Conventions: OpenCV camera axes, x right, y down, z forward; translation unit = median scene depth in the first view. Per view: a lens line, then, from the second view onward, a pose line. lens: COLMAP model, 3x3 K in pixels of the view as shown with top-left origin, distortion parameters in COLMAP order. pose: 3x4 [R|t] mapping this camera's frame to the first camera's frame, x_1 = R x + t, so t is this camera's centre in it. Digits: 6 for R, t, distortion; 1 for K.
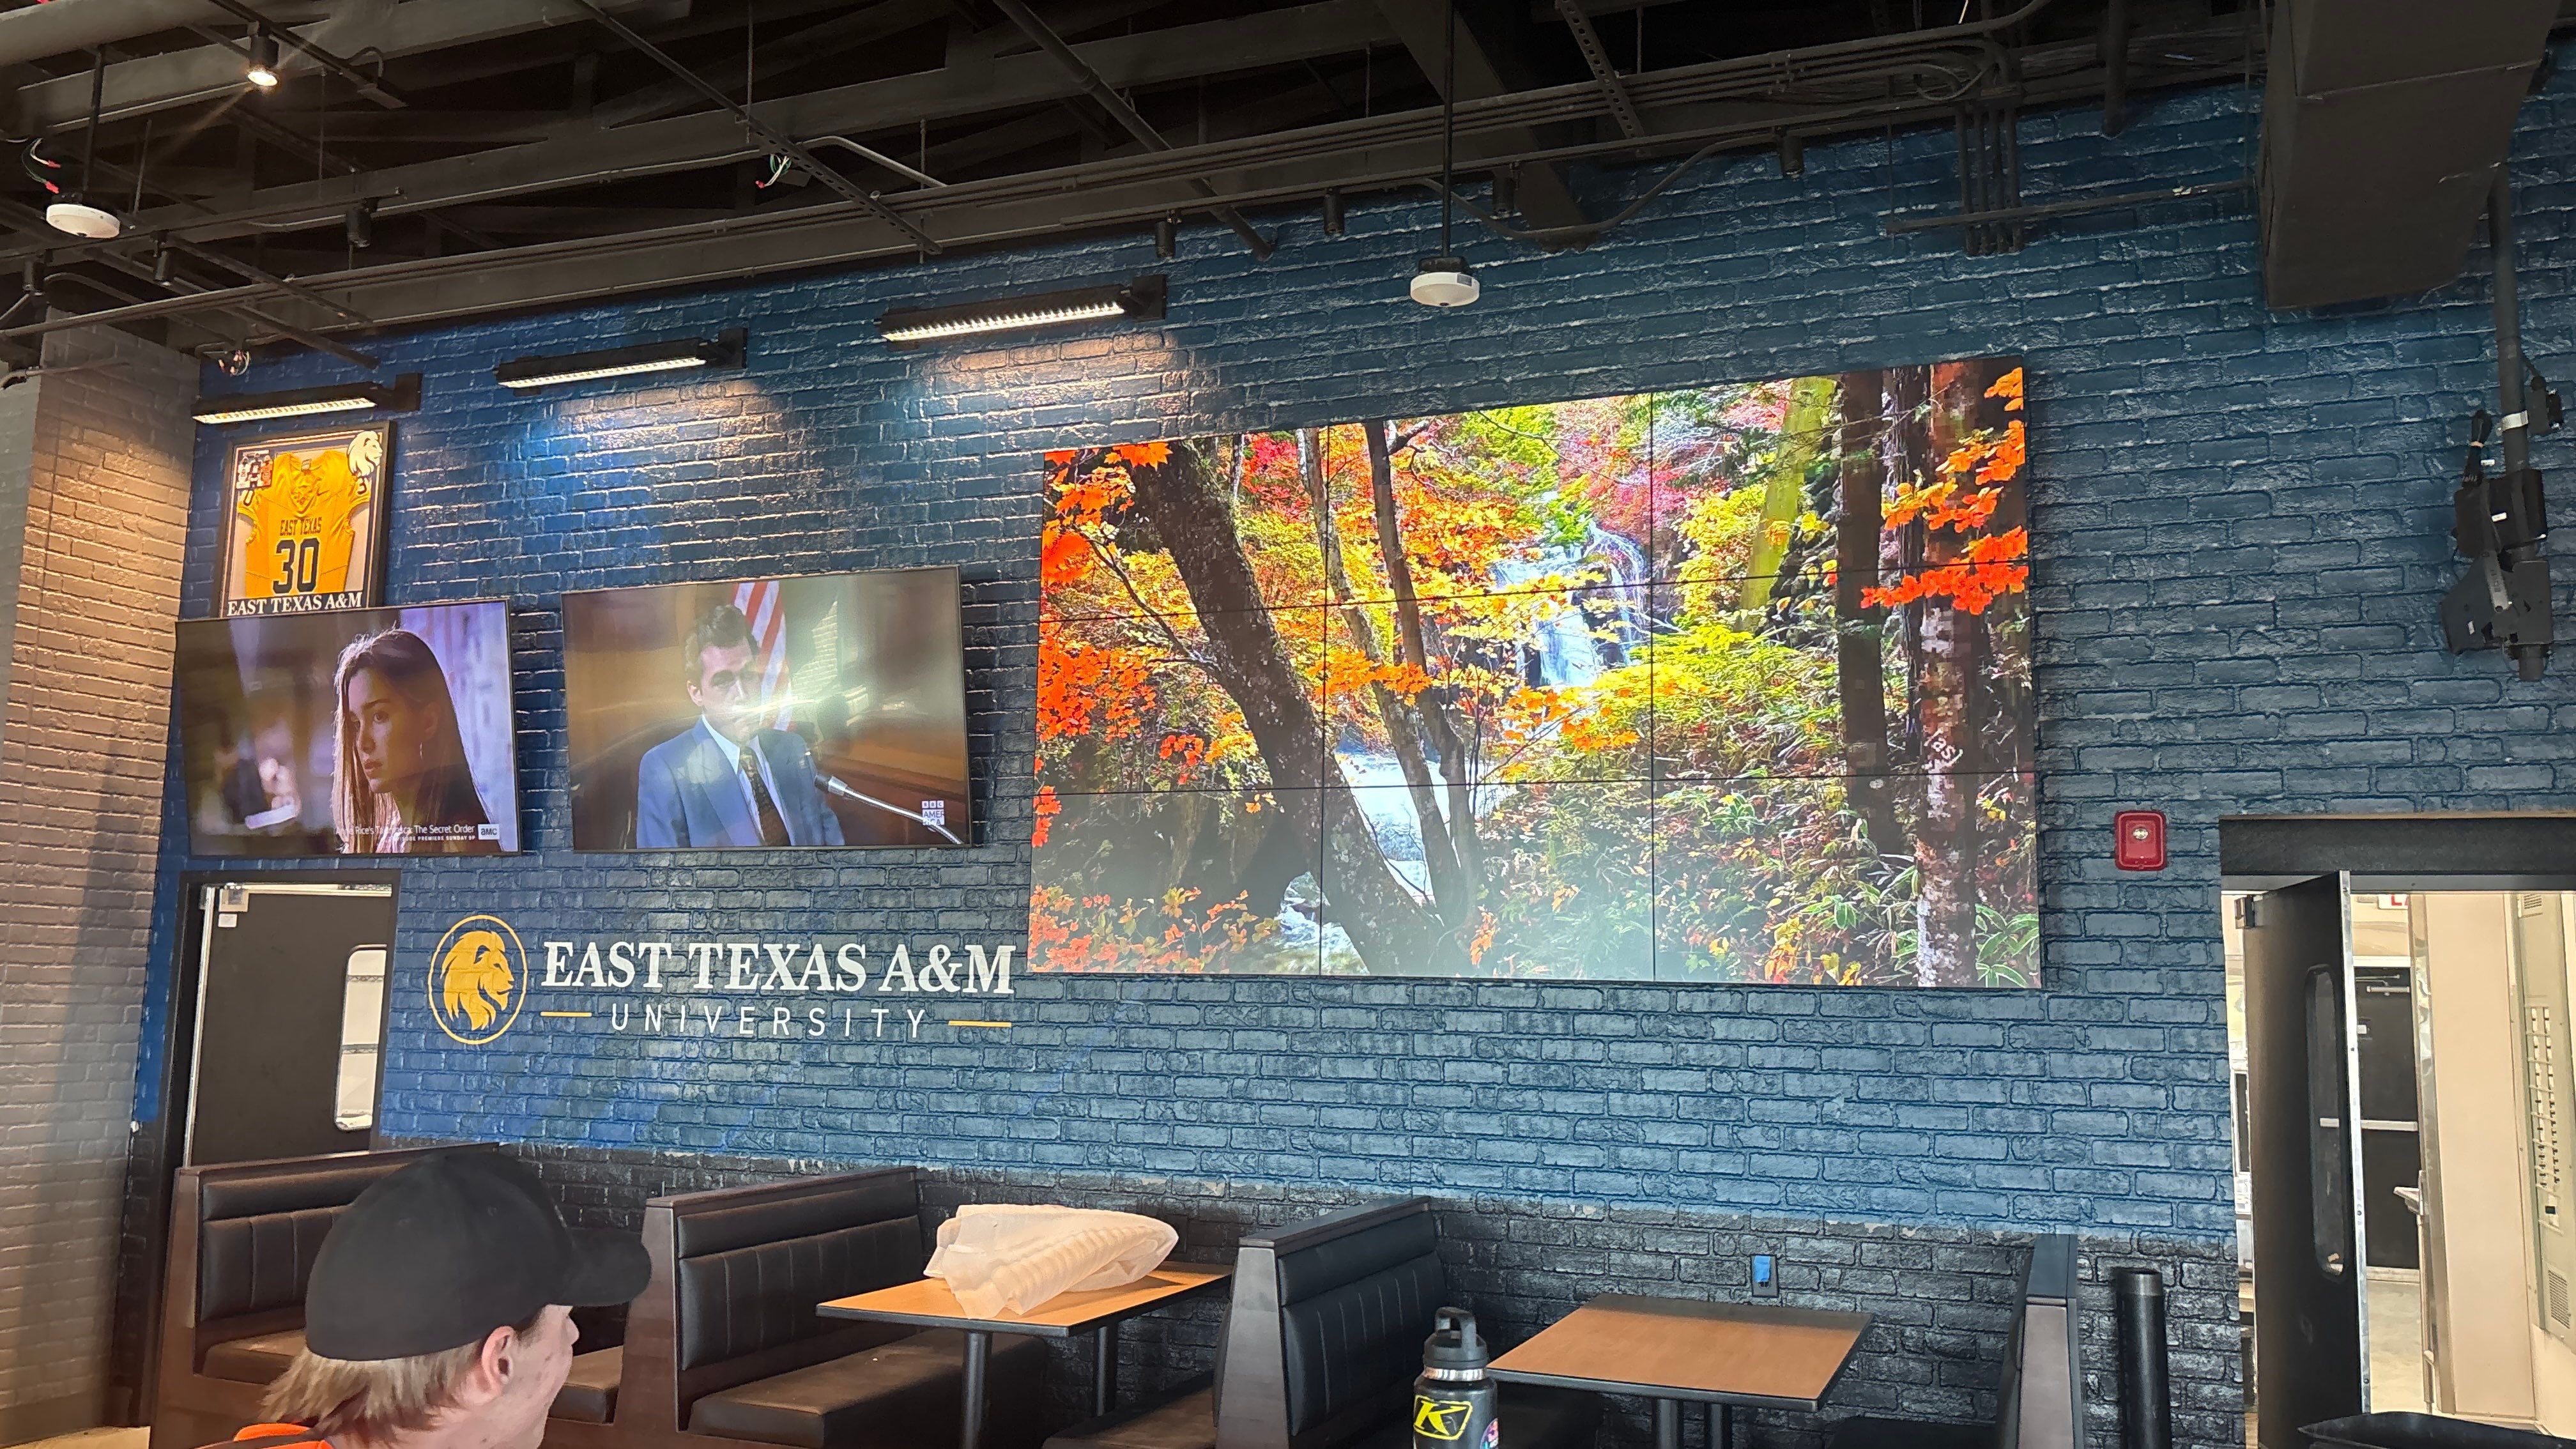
lens RADIAL K [[1848.0, 0, 1372.3], [0, 1848.0, 730.1], [0, 0, 1]] dist [0.058340, -0.063129]
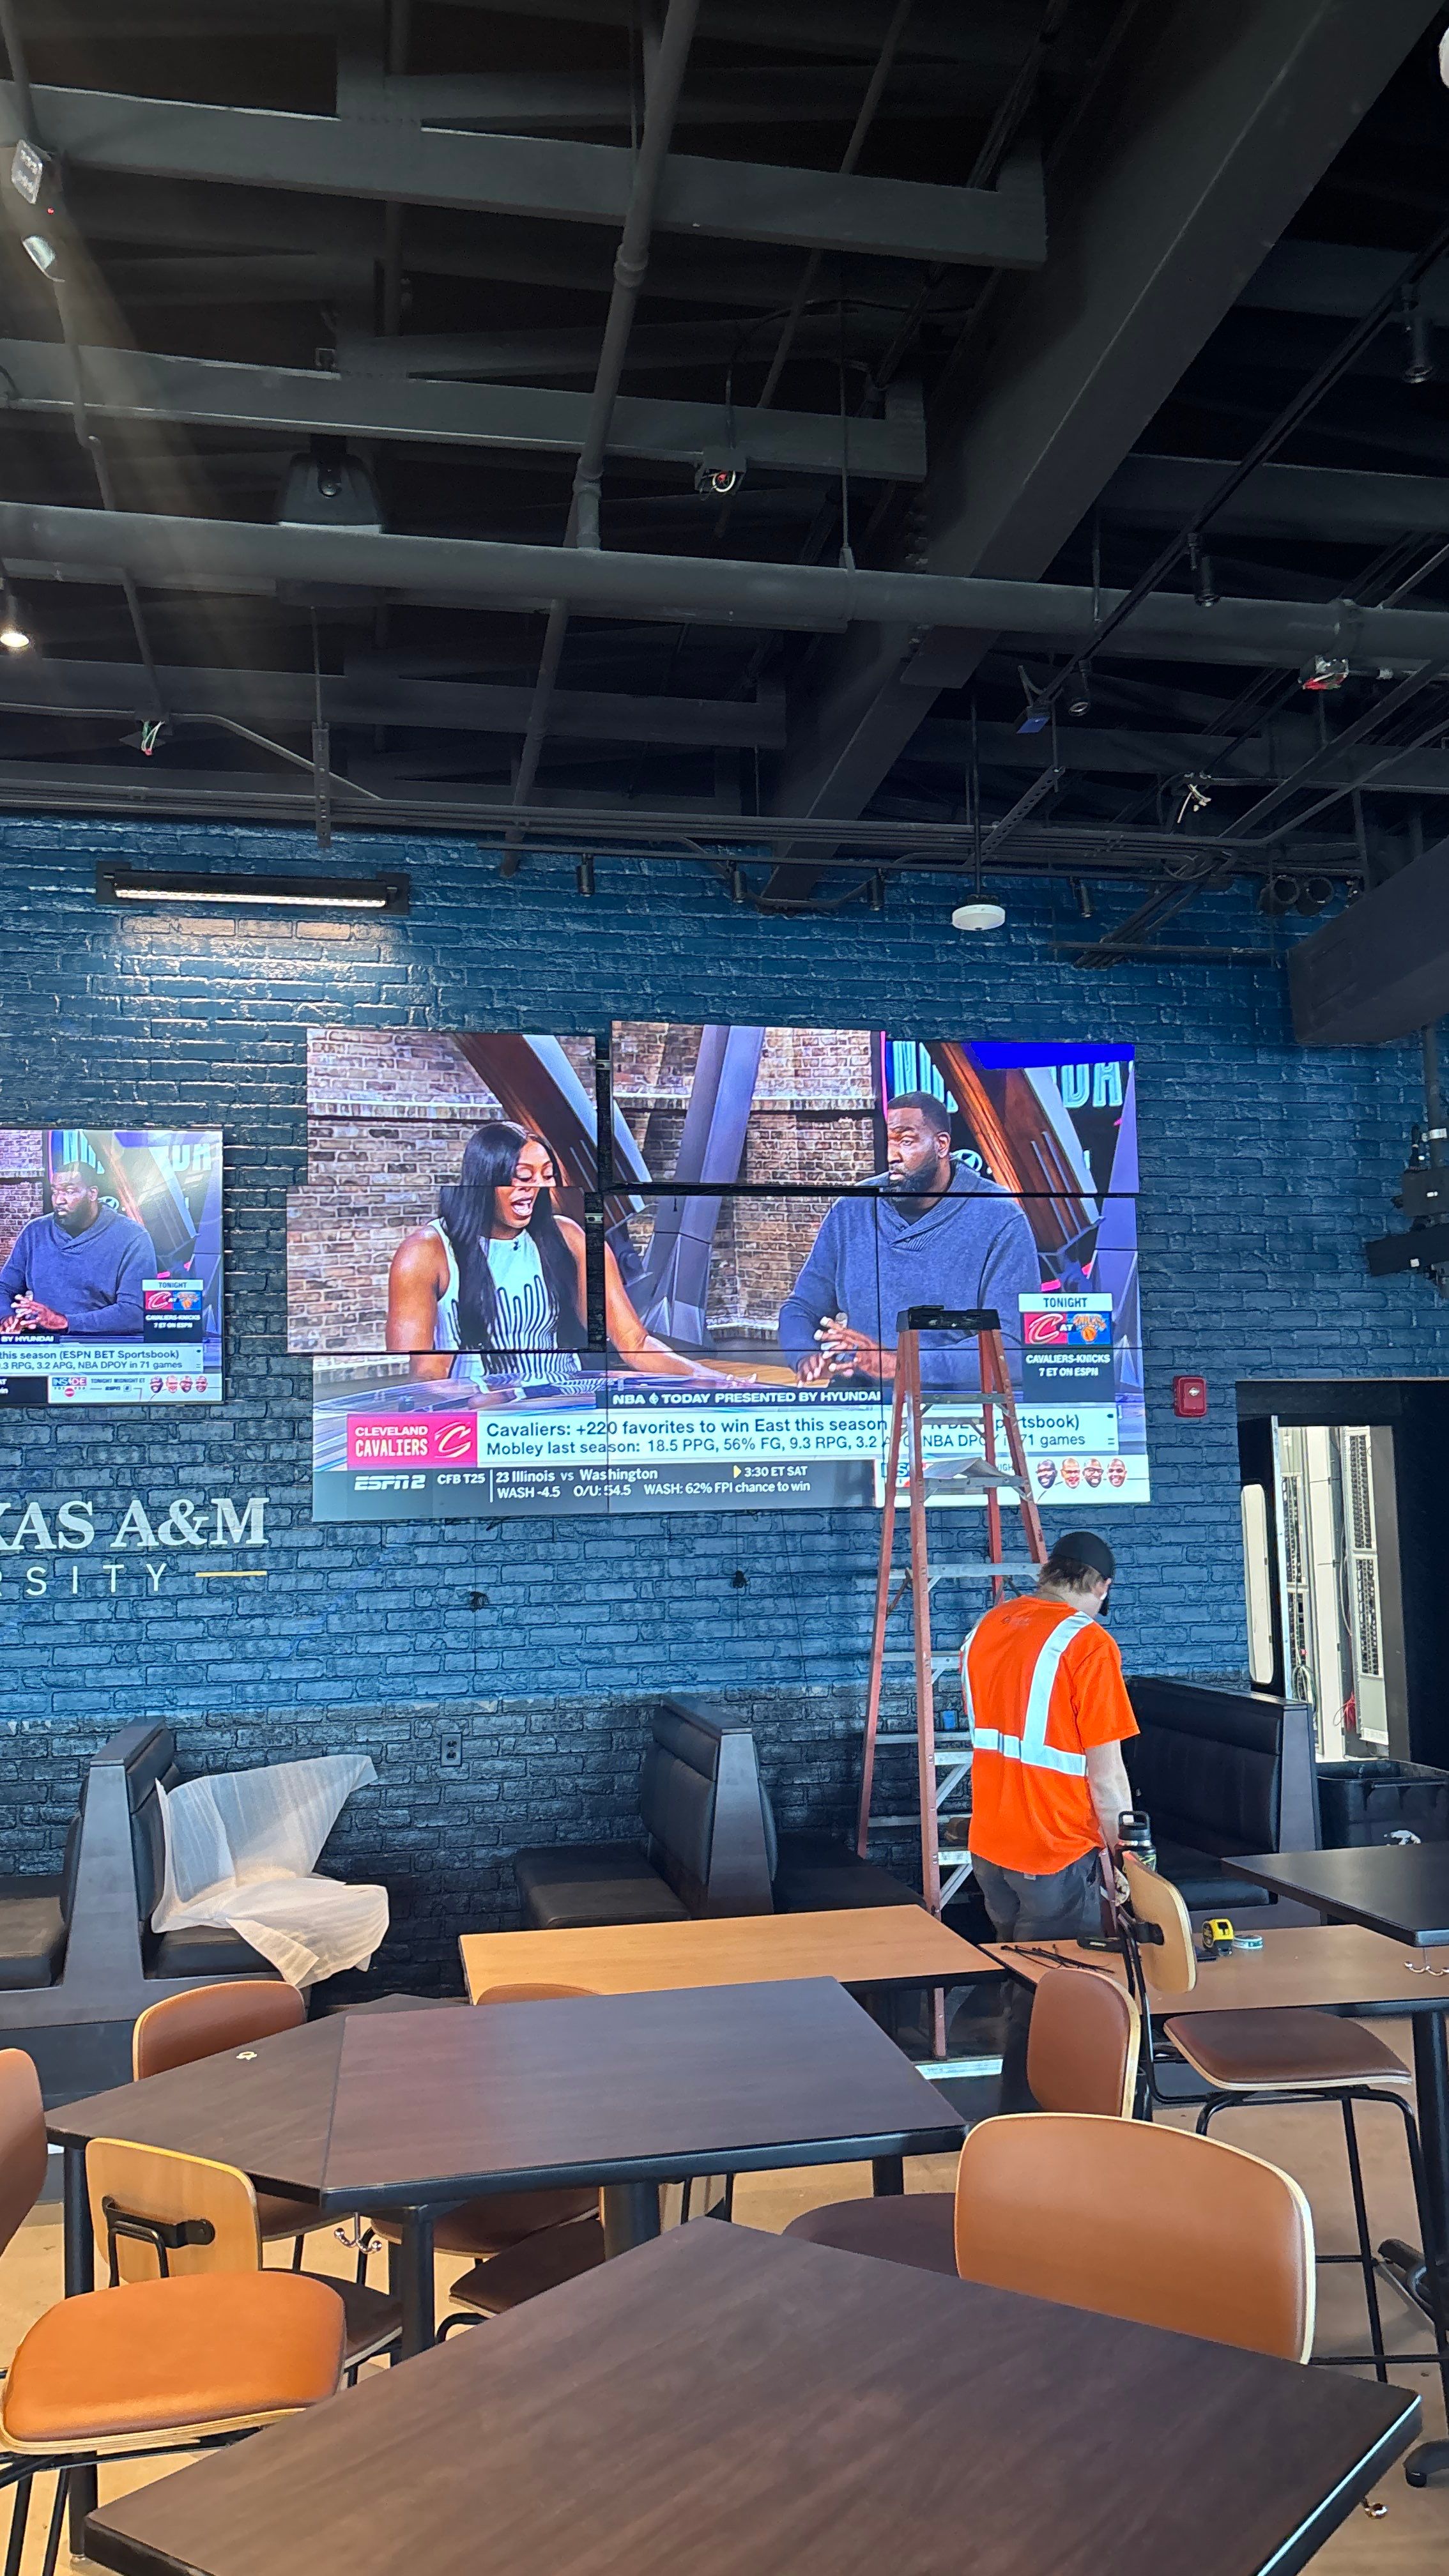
lens RADIAL K [[1848.0, 0, 736.1], [0, 1848.0, 1303.0], [0, 0, 1]] dist [0.058340, -0.063129]
pose [[0.853723, 0.022361, 0.520247, -0.517124], [-0.032727, 0.999407, 0.010749, -0.013599], [-0.519698, -0.026202, 0.853948, -0.030991]]
